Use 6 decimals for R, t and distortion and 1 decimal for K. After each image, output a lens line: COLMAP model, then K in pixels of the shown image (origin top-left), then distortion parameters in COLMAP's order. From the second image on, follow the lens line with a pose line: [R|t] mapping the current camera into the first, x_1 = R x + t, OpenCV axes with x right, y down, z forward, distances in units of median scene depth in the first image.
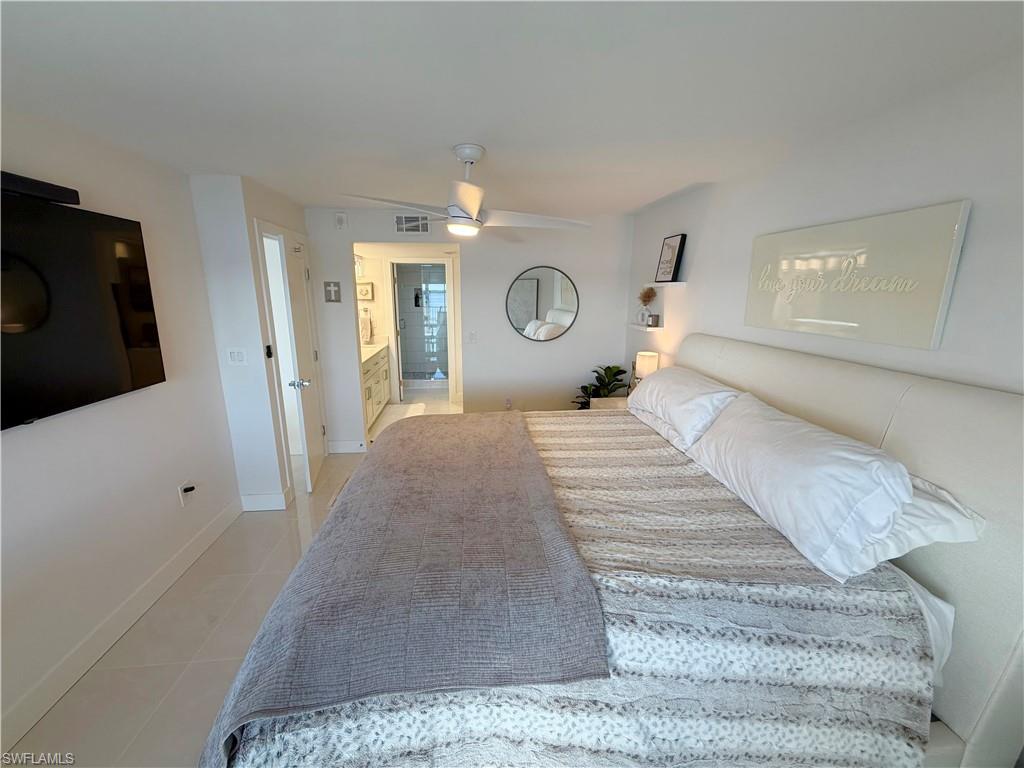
lens RADIAL K [[406.9, 0, 508.0], [0, 406.9, 384.7], [0, 0, 1]] dist [0.000440, 0.000030]
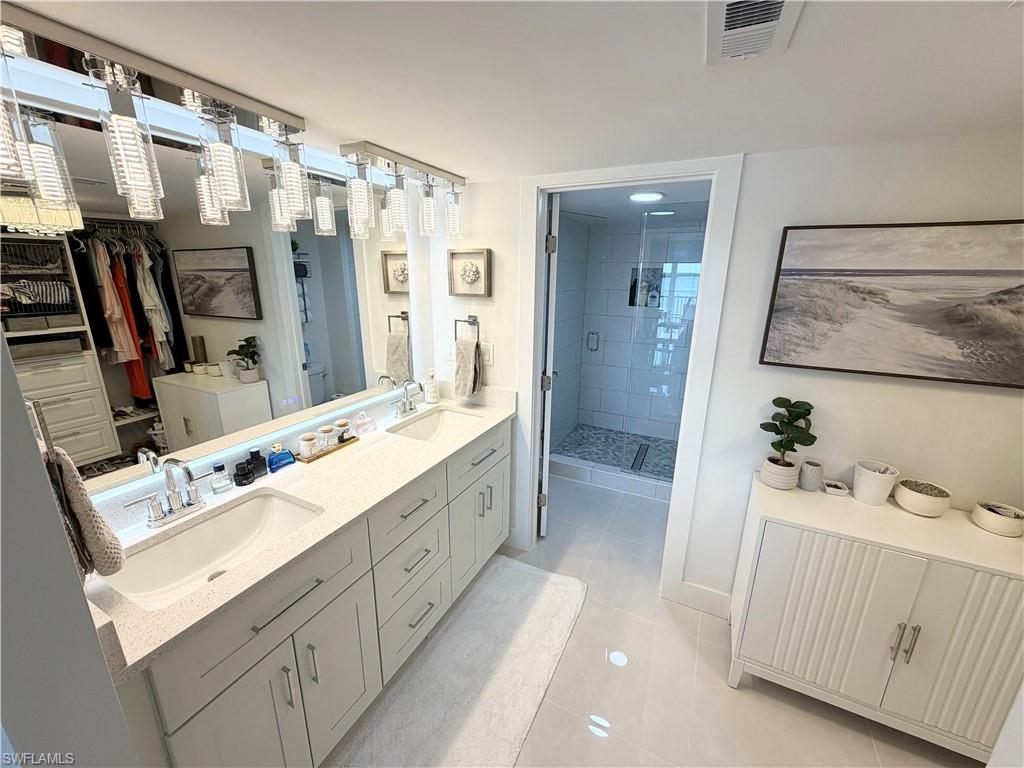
lens RADIAL K [[406.9, 0, 508.0], [0, 406.9, 384.7], [0, 0, 1]] dist [0.000440, 0.000030]
pose [[0.835782, 0.149366, -0.528354, -0.095475], [-0.127743, 0.988778, 0.077457, -0.147973], [0.533994, 0.002756, 0.845483, 0.642242]]
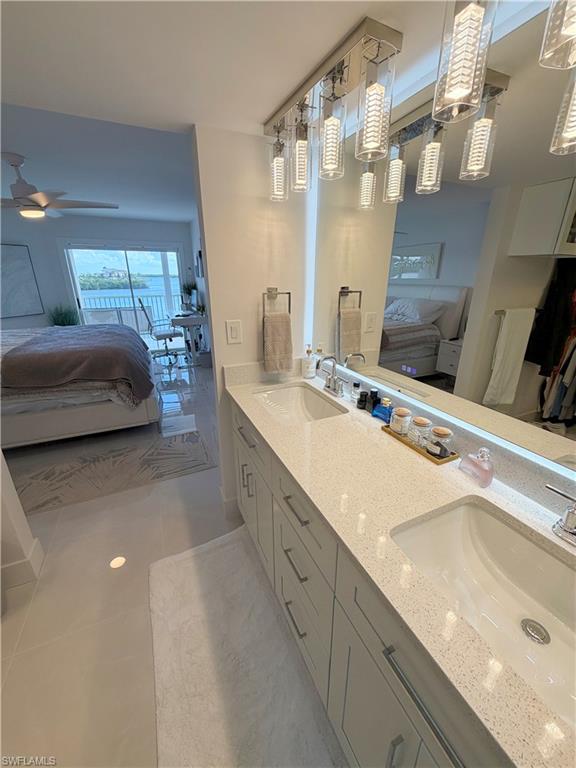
lens RADIAL K [[305.2, 0, 288.0], [0, 305.2, 384.0], [0, 0, 1]] dist [0.000440, 0.000030]
pose [[-0.948965, 0.102971, -0.298099, -0.198410], [-0.074162, 0.845836, 0.528262, -0.183014], [0.306538, 0.523410, -0.795032, 0.878131]]
